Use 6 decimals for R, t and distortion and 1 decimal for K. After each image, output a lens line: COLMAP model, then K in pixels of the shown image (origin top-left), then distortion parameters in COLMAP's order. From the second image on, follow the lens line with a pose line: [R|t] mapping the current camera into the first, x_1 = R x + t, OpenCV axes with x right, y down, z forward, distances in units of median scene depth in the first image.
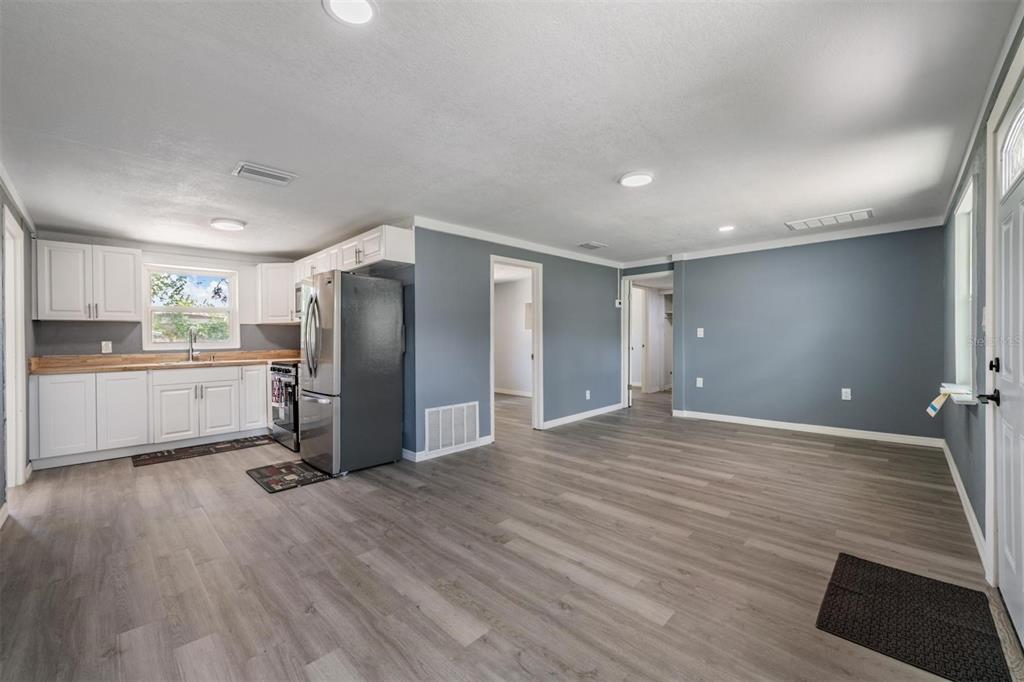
lens RADIAL K [[404.8, 0, 508.7], [0, 404.8, 335.5], [0, 0, 1]] dist [-0.014244, -0.000885]
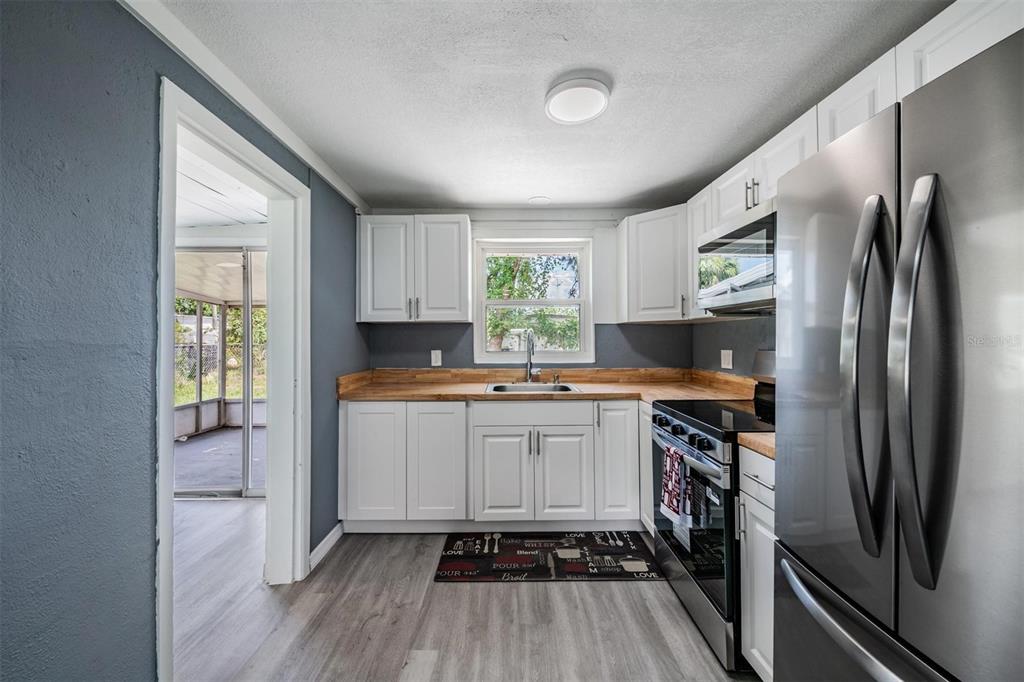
lens RADIAL K [[404.8, 0, 507.3], [0, 404.8, 330.7], [0, 0, 1]] dist [-0.014244, -0.000885]
pose [[0.703997, -0.000943, -0.710202, -0.387228], [-0.001607, 0.999994, -0.002920, -0.018624], [0.710201, 0.003197, 0.703992, 0.563597]]
